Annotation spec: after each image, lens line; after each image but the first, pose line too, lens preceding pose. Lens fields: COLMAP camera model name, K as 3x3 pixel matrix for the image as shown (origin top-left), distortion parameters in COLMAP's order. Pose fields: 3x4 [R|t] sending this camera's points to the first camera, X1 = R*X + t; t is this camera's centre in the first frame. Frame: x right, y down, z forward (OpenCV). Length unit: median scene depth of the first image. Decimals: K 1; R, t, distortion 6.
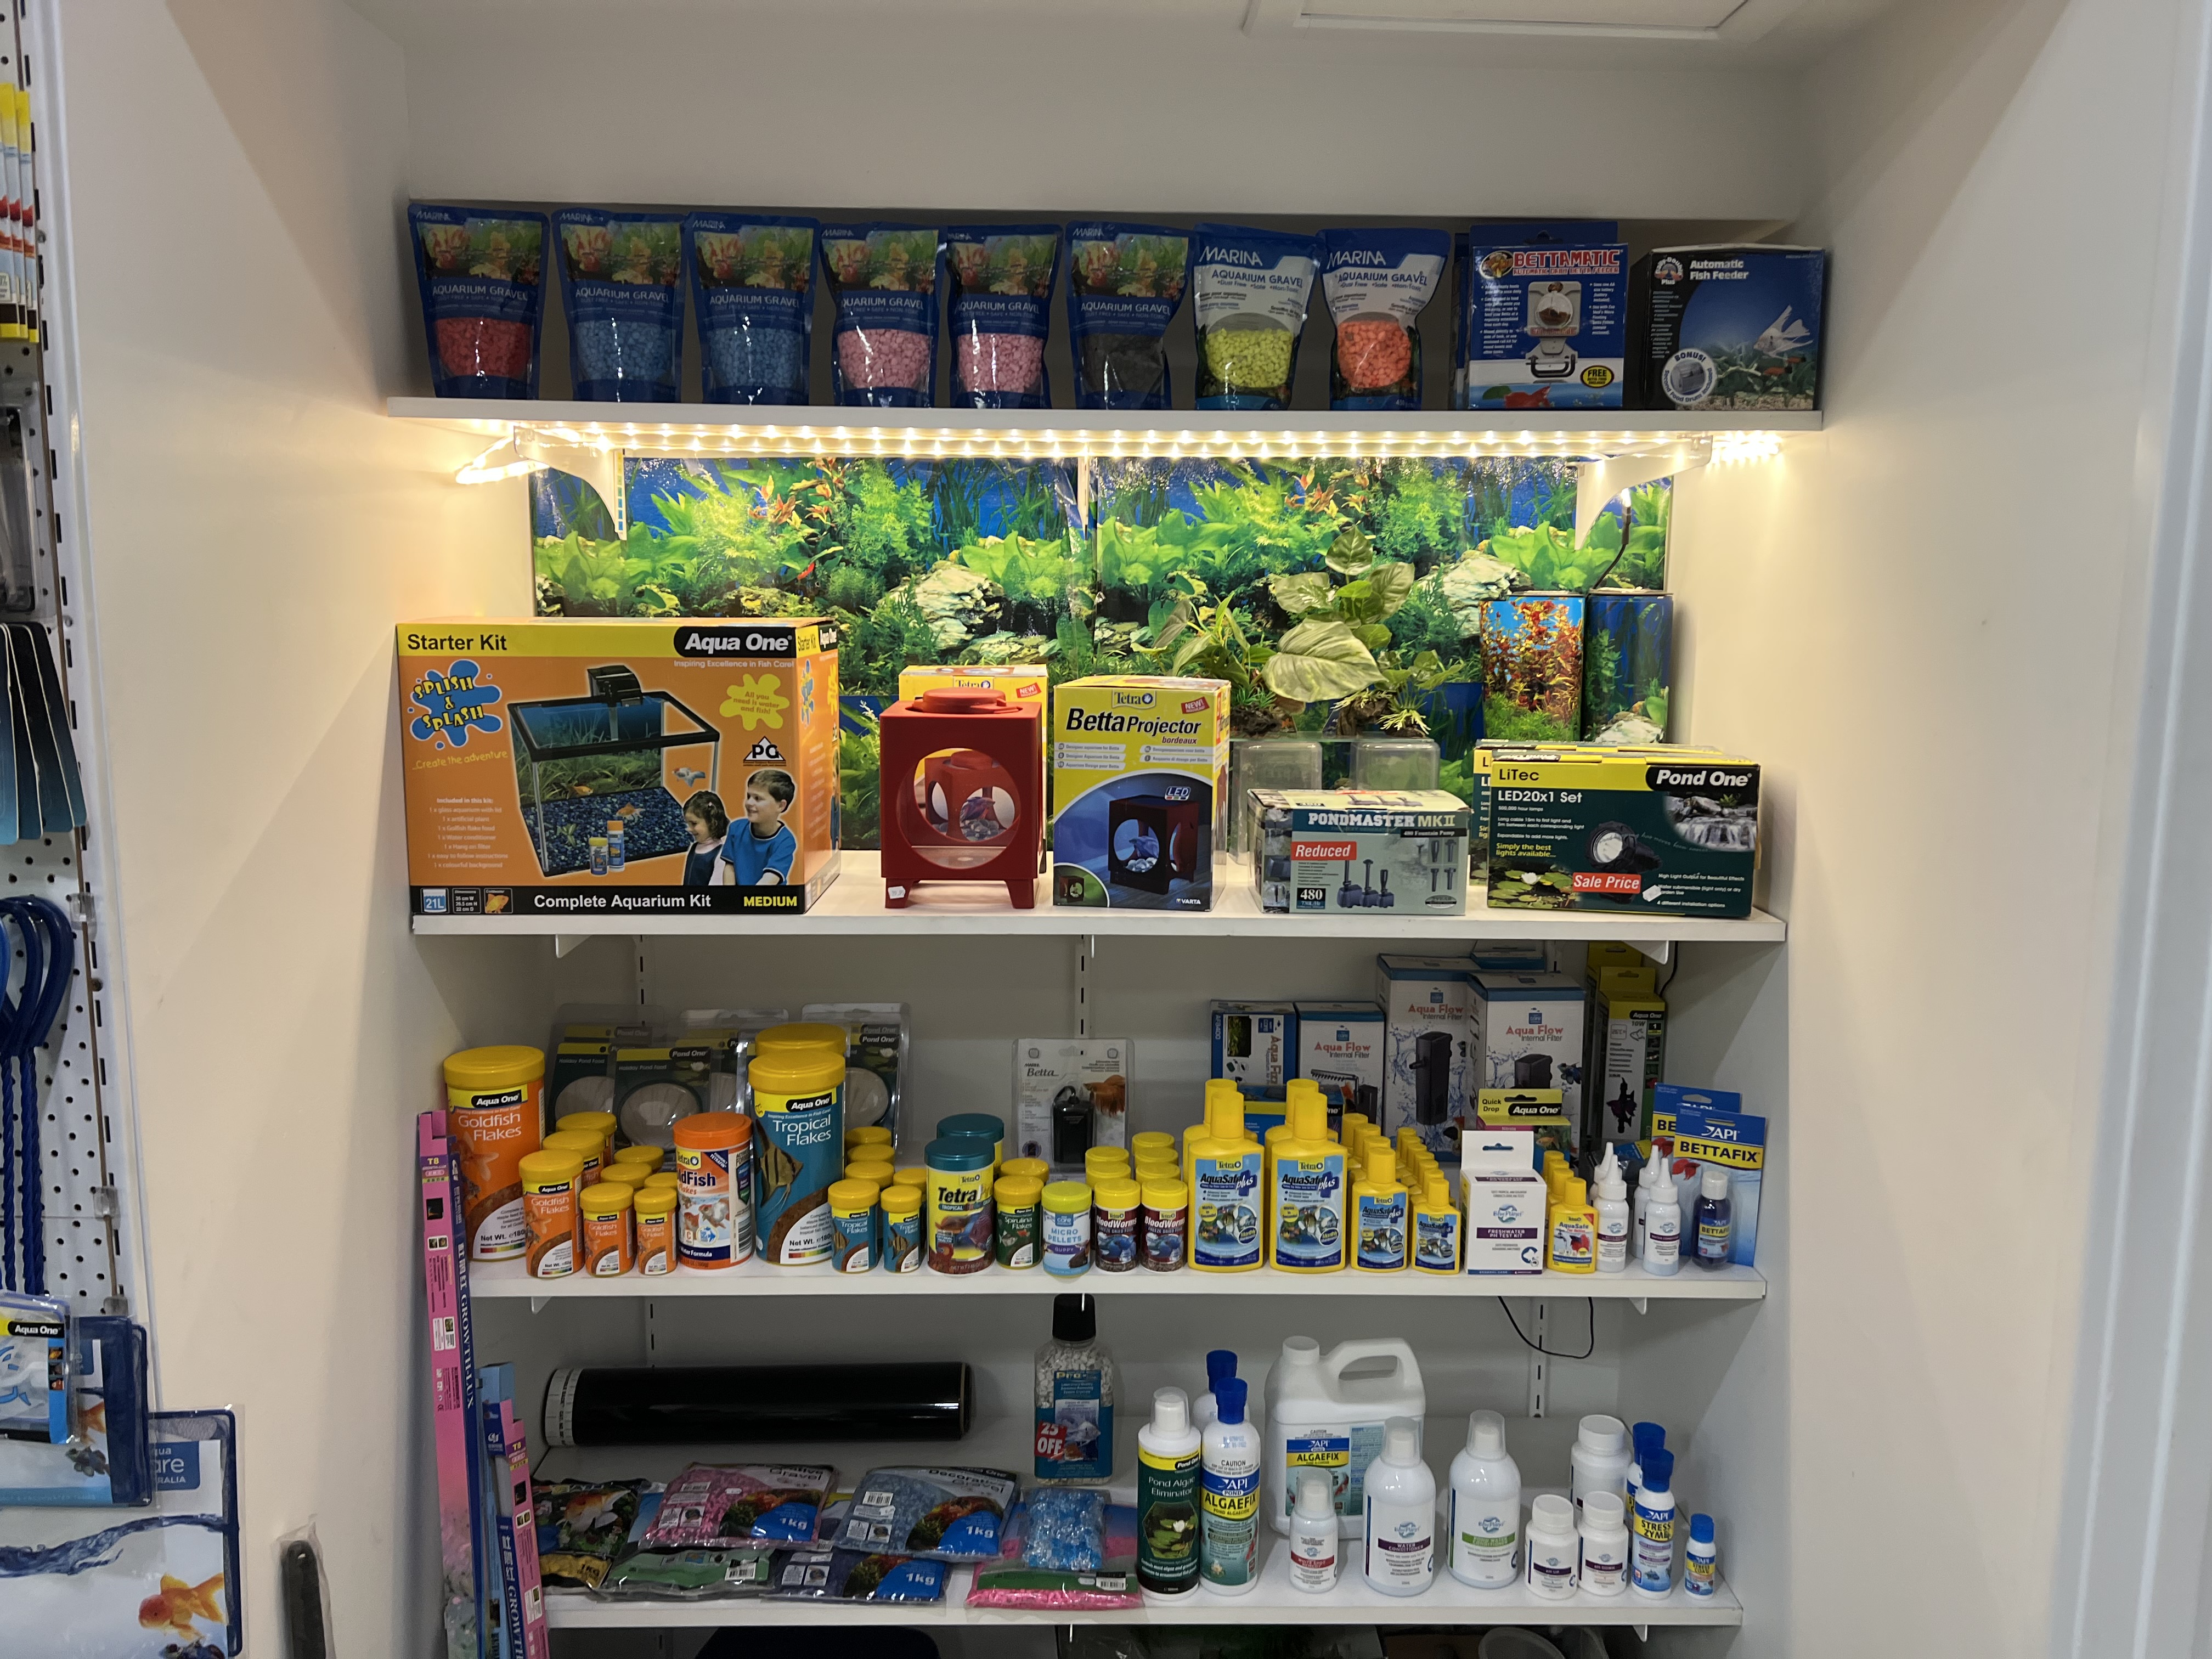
lens RADIAL K [[1669.5, 0, 1108.7], [0, 1669.5, 827.7], [0, 0, 1]] dist [0.047126, -0.055407]
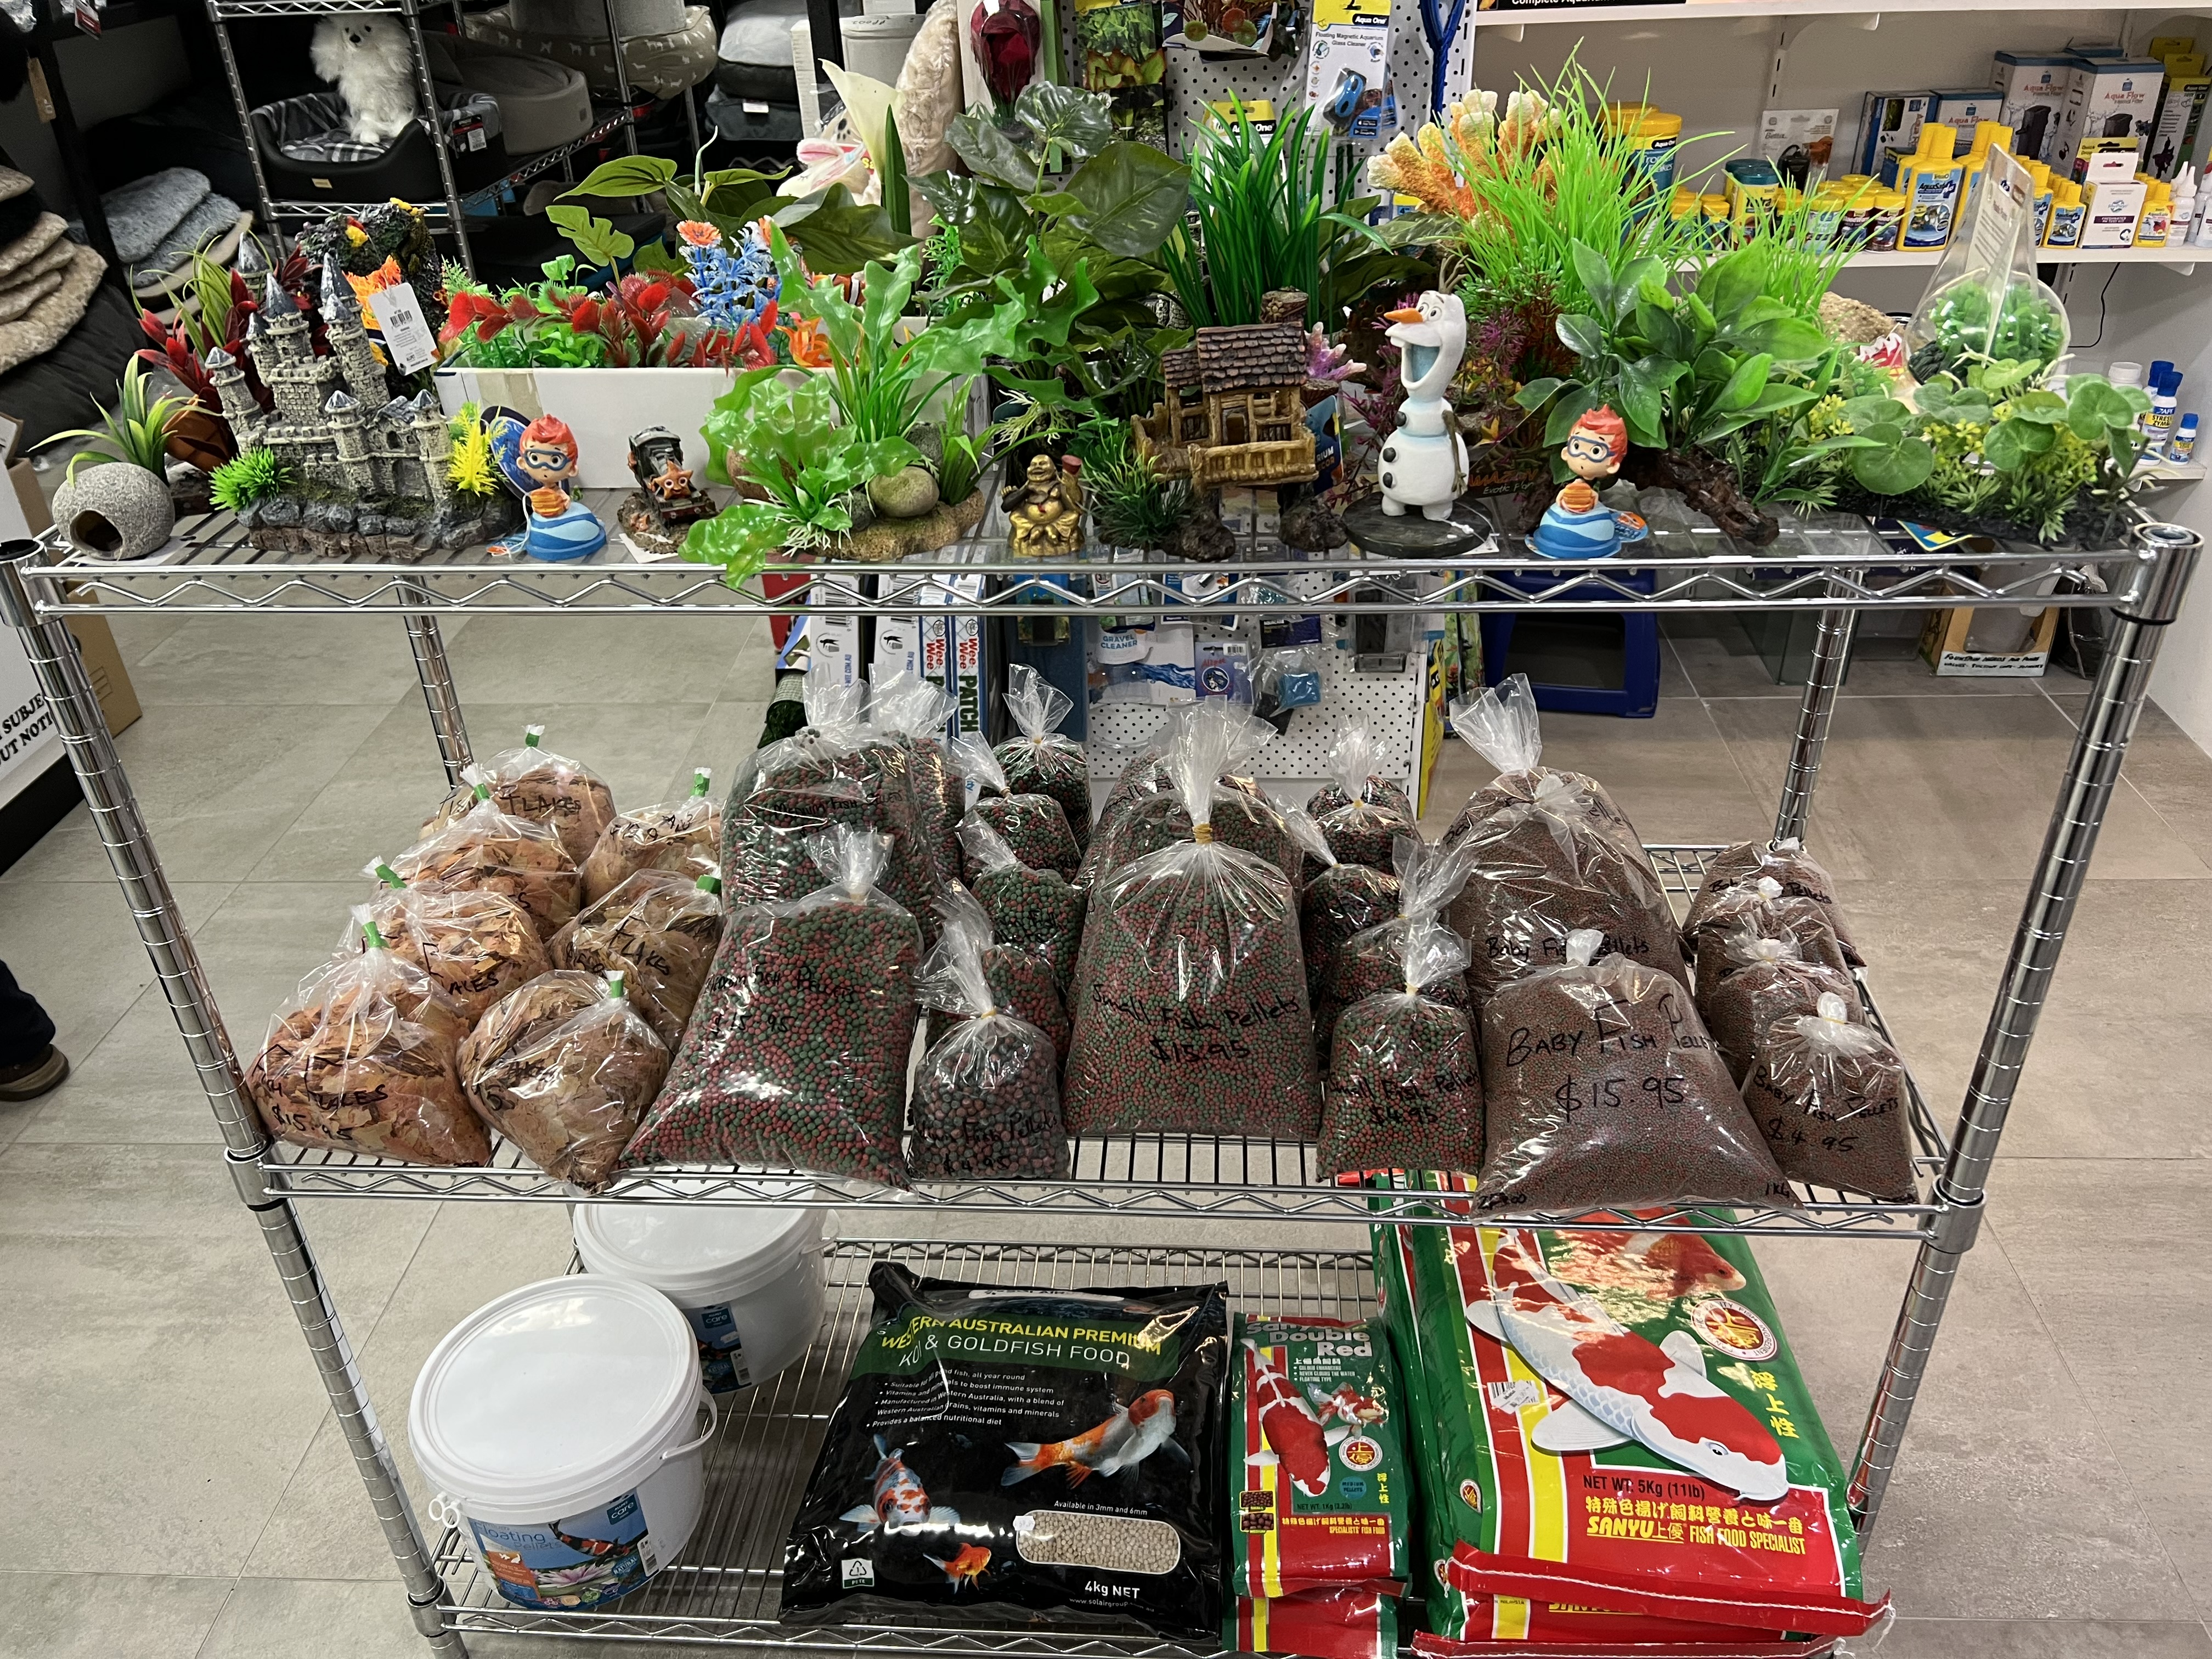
lens RADIAL K [[1669.5, 0, 1102.9], [0, 1669.5, 826.0], [0, 0, 1]] dist [0.047126, -0.055407]
pose [[0.997297, -0.001751, -0.073450, -0.524464], [0.030220, 0.921009, 0.388366, 0.112000], [0.066968, -0.389536, 0.918573, -0.643469]]
